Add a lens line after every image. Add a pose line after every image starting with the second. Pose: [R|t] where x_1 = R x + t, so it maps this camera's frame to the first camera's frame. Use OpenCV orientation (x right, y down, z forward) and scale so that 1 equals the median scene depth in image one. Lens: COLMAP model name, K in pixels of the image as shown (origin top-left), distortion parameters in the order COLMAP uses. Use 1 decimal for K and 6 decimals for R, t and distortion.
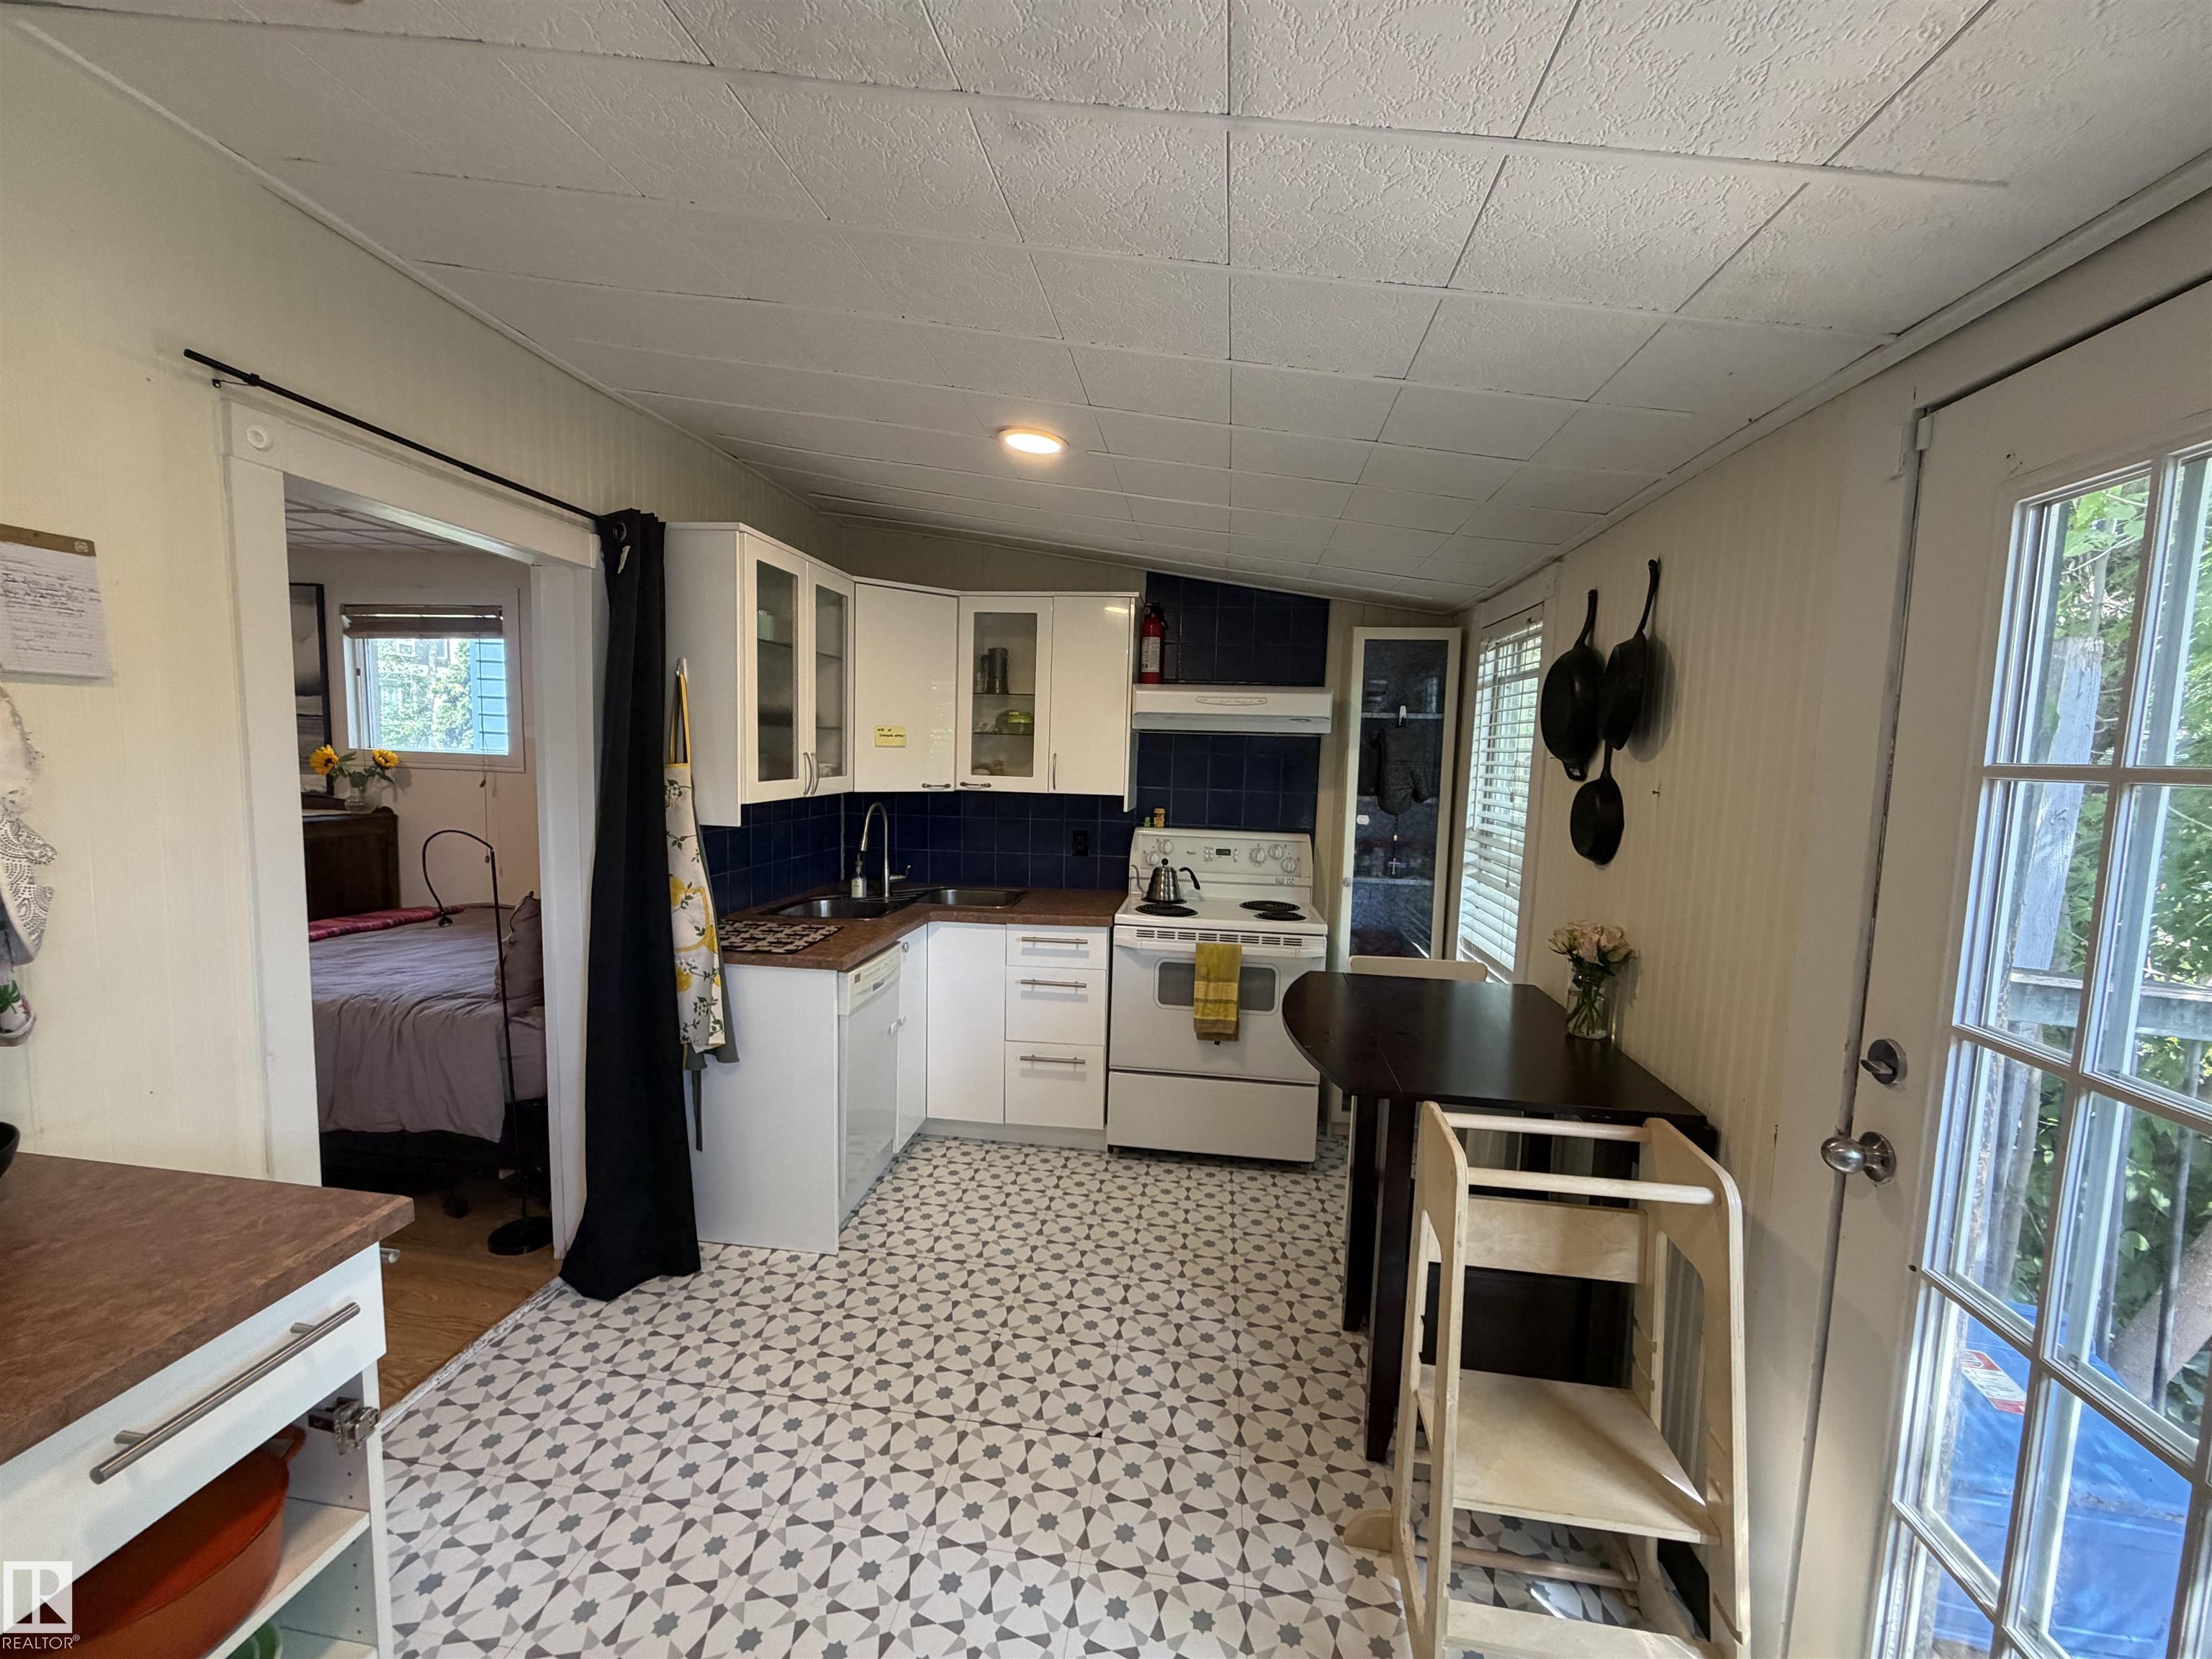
lens RADIAL K [[885.6, 0, 1097.7], [0, 885.6, 832.8], [0, 0, 1]] dist [0.000997, -0.000171]
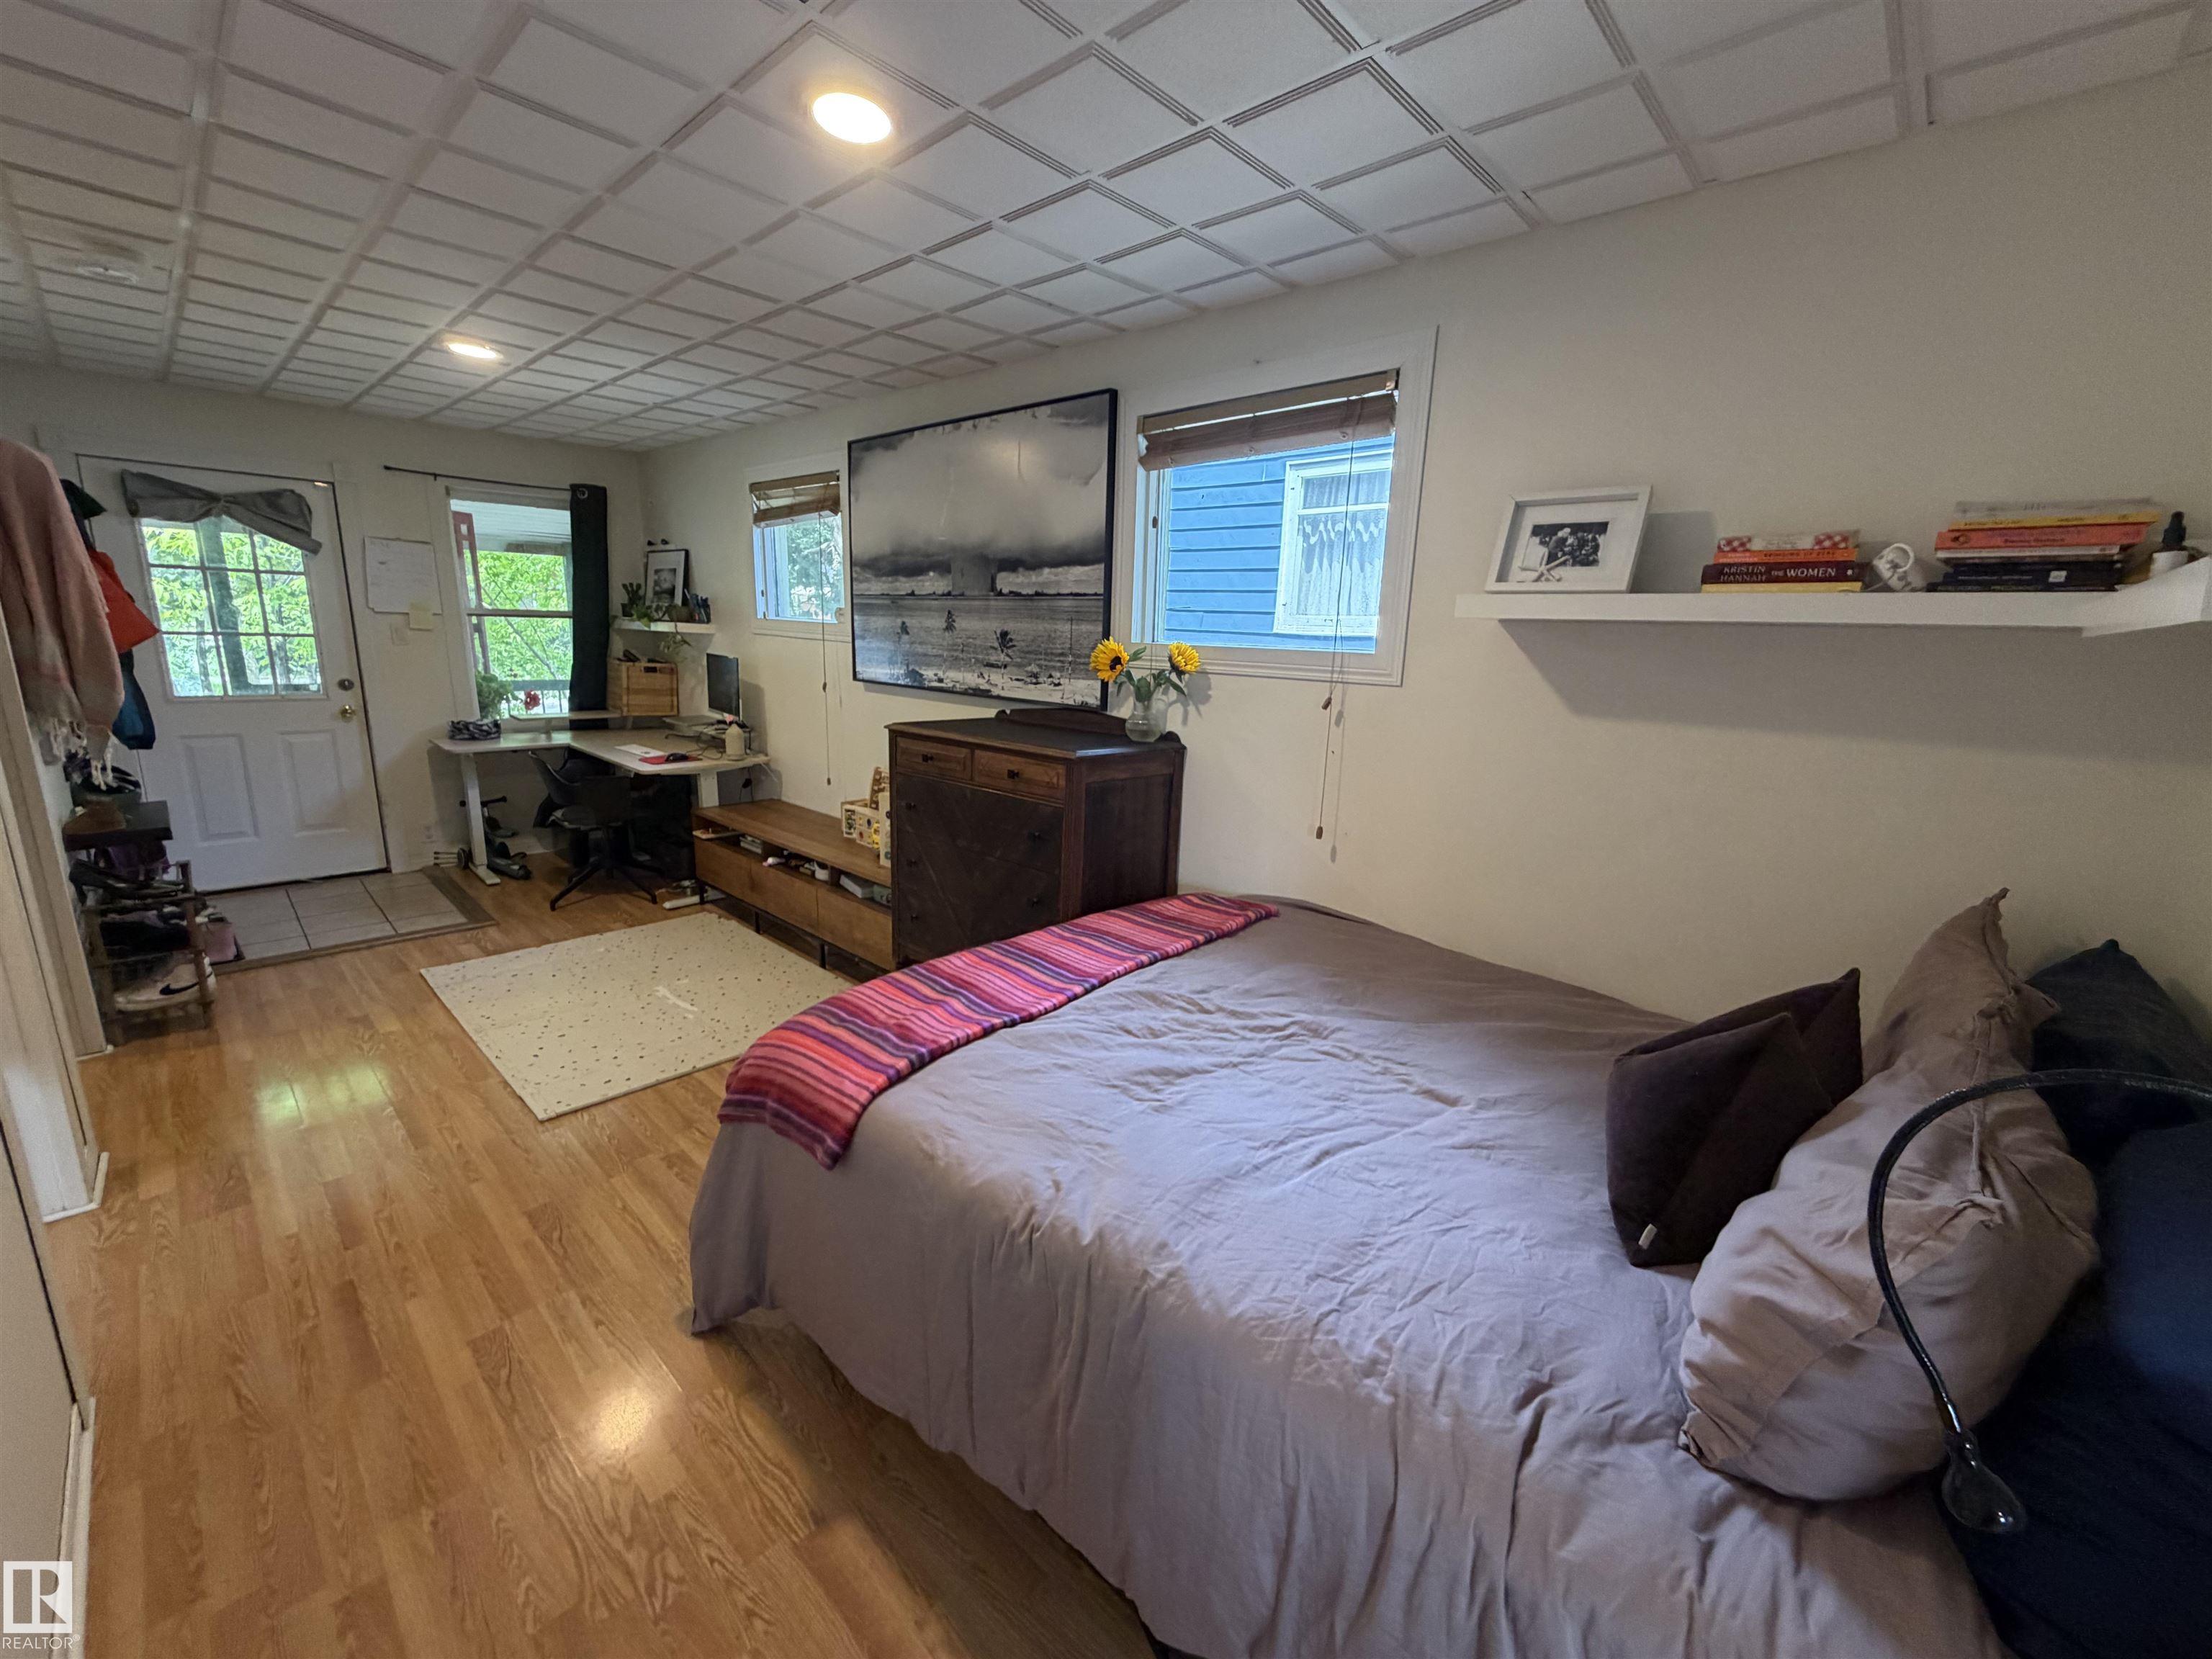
lens RADIAL K [[885.6, 0, 1099.9], [0, 885.6, 833.7], [0, 0, 1]] dist [0.000997, -0.000171]
pose [[0.816290, 0.121254, -0.564773, -0.649230], [-0.059265, 0.990141, 0.126921, -0.048883], [0.574595, -0.070133, 0.815428, 0.593489]]
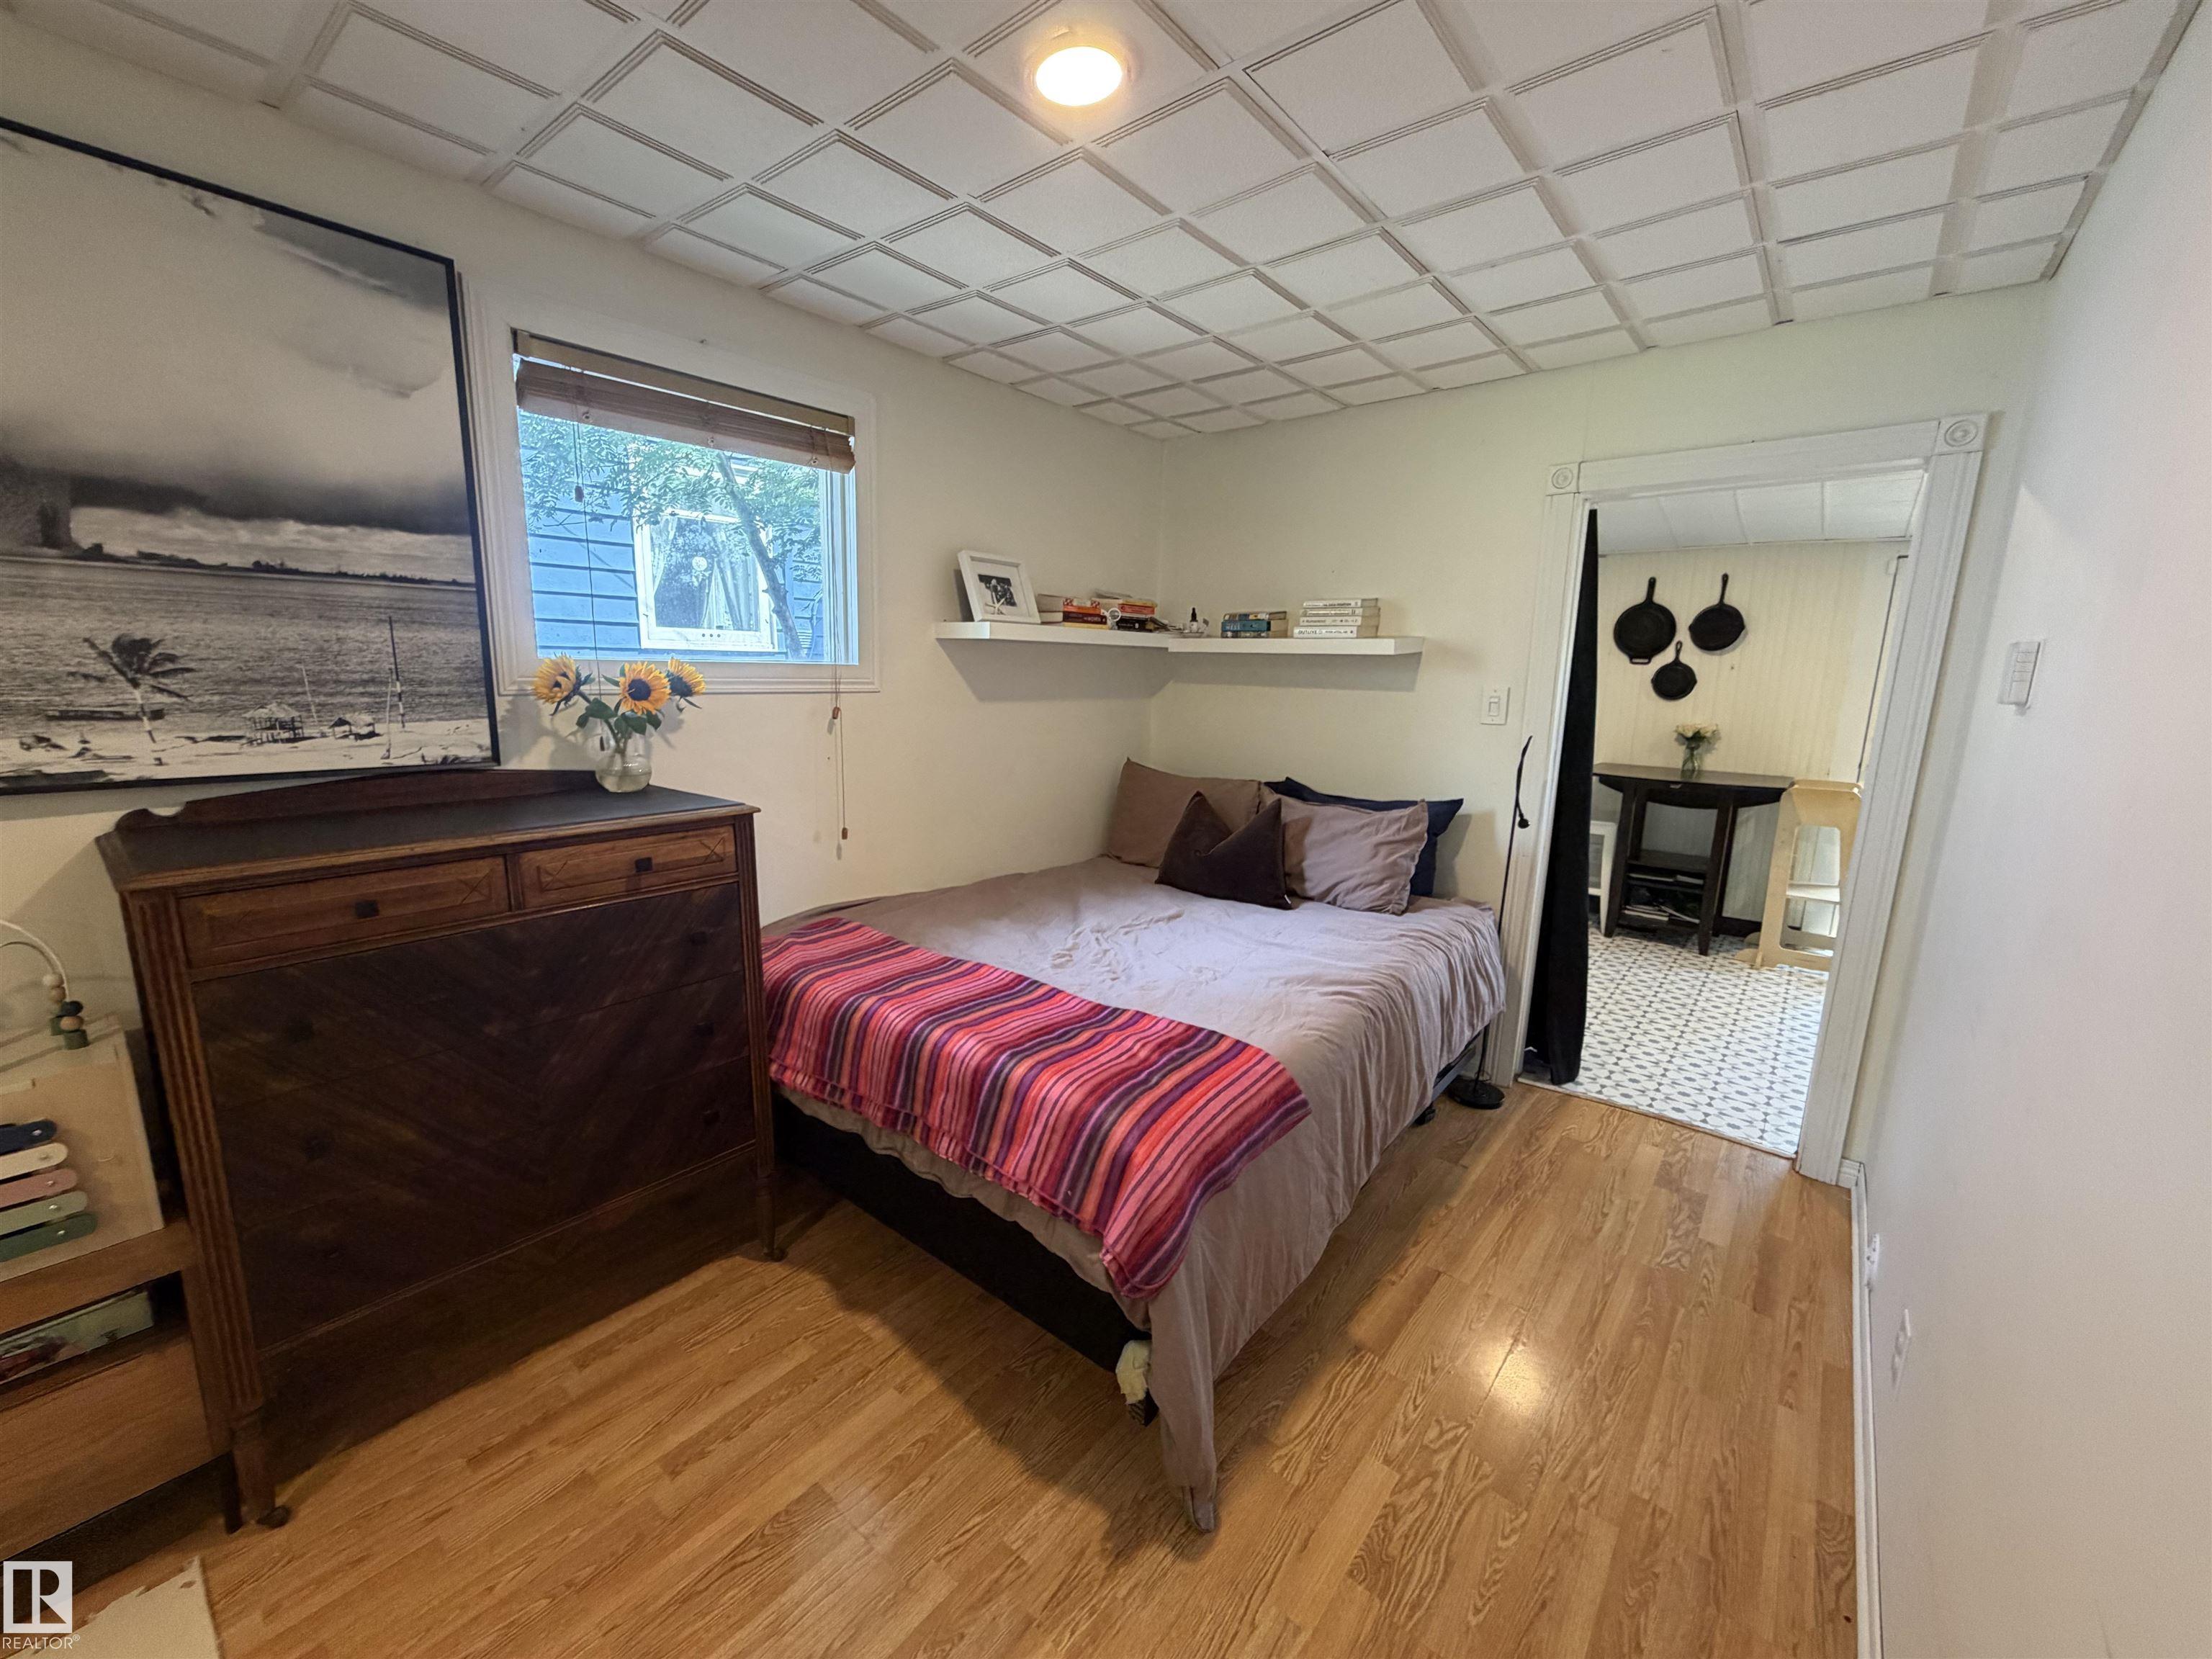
lens RADIAL K [[885.6, 0, 1098.4], [0, 885.6, 831.9], [0, 0, 1]] dist [0.000997, -0.000171]
pose [[0.524309, -0.180322, 0.832216, -1.528591], [0.075618, 0.983320, 0.165422, -0.084335], [-0.848164, -0.023801, 0.529199, 0.702857]]
